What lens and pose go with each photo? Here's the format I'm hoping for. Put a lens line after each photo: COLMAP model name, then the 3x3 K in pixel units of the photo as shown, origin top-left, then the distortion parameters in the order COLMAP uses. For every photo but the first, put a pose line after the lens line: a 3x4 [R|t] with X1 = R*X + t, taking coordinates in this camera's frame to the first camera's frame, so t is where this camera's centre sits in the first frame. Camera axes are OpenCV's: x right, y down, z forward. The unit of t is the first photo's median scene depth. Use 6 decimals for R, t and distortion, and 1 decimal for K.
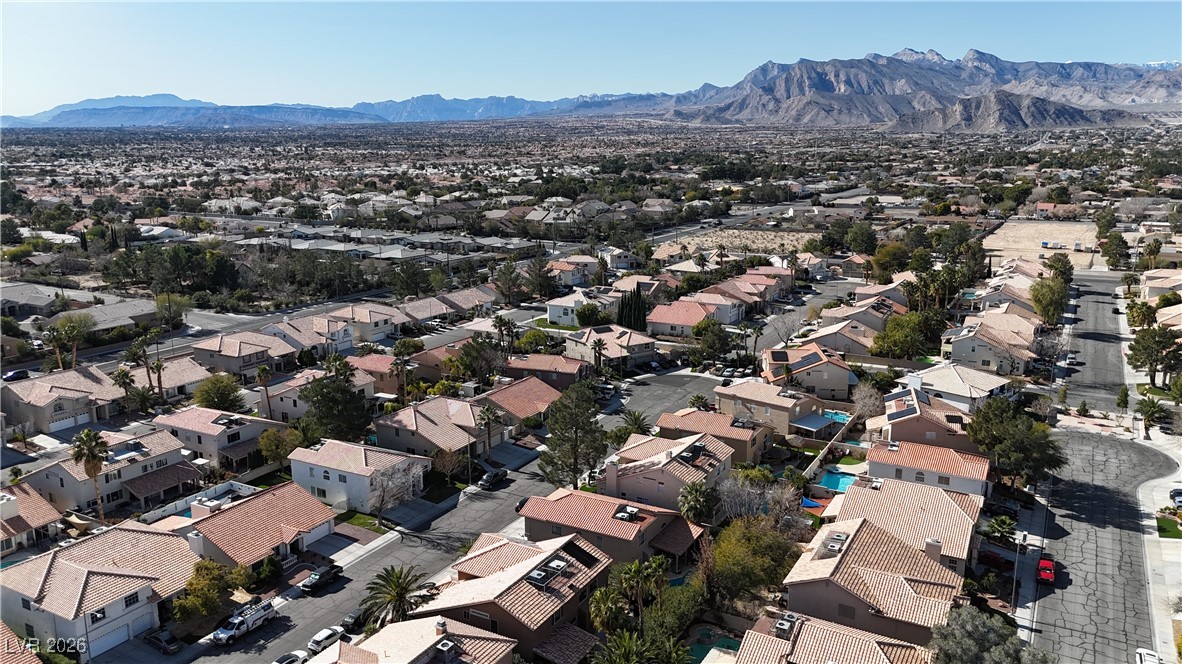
lens RADIAL K [[869.7, 0, 591.0], [0, 869.7, 332.0], [0, 0, 1]] dist [0.097620, -0.104331]
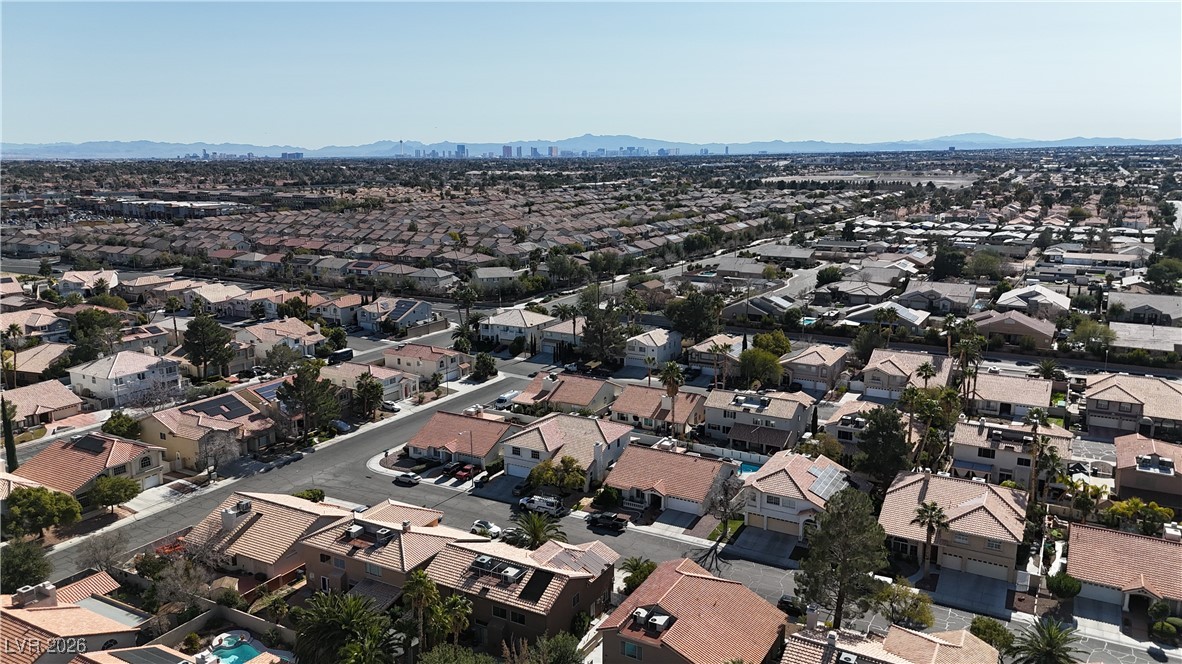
lens RADIAL K [[869.7, 0, 591.0], [0, 869.7, 332.0], [0, 0, 1]] dist [0.097620, -0.104331]
pose [[-0.004103, 0.207353, -0.978257, 0.768080], [-0.212381, 0.955767, 0.203477, -0.188731], [0.977178, 0.208598, 0.040117, 0.870640]]
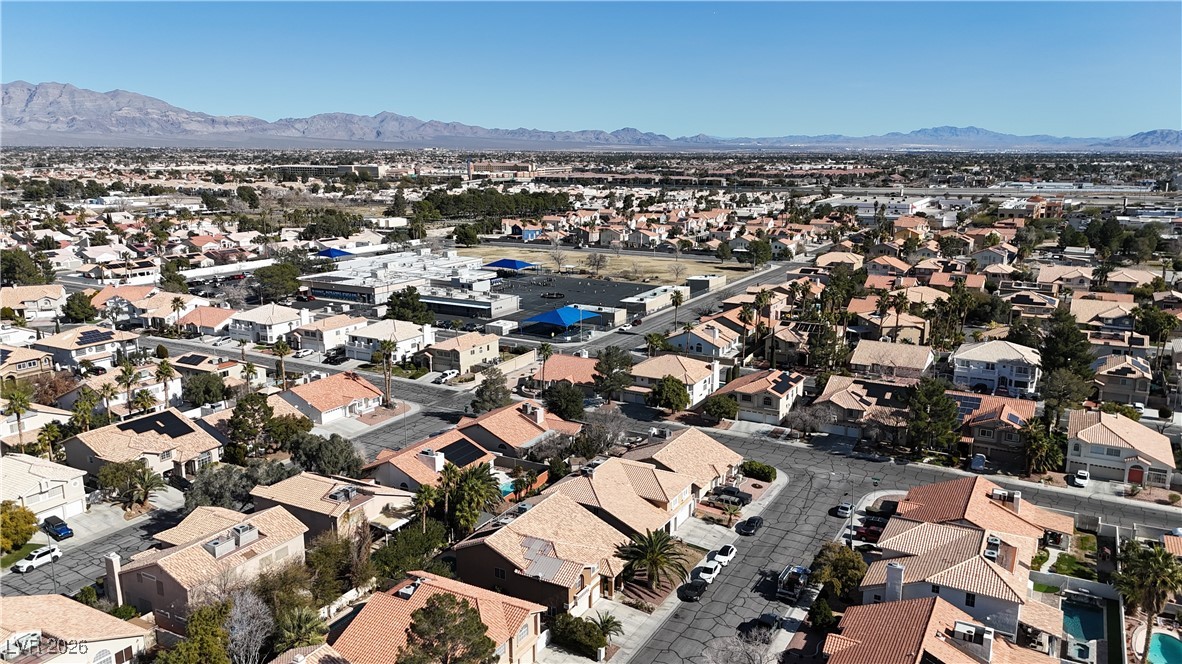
lens RADIAL K [[869.7, 0, 591.0], [0, 869.7, 332.0], [0, 0, 1]] dist [0.097620, -0.104331]
pose [[-0.999988, 0.002501, 0.004184, -0.129111], [0.004019, 0.908838, 0.417130, -0.365700], [-0.002759, 0.417142, -0.908837, 1.675424]]
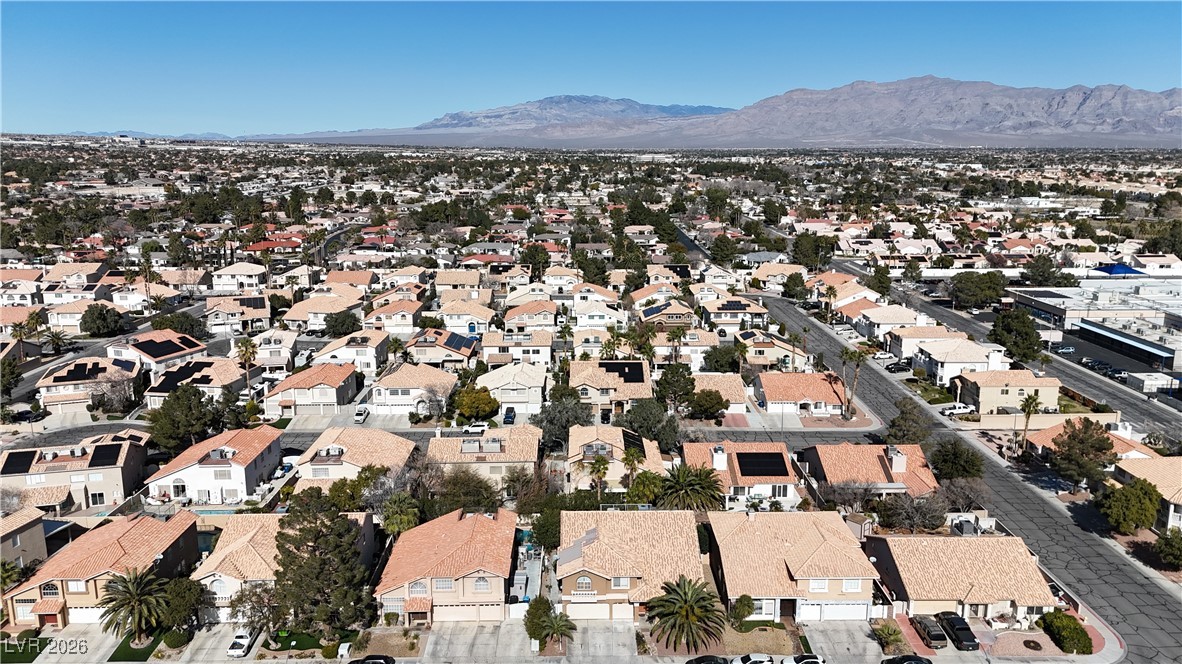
lens RADIAL K [[869.7, 0, 591.0], [0, 869.7, 332.0], [0, 0, 1]] dist [0.097620, -0.104331]
pose [[-0.492353, -0.177781, 0.852046, -0.834673], [0.190815, 0.933058, 0.304947, -0.272529], [-0.849222, 0.312725, -0.425470, 1.266482]]
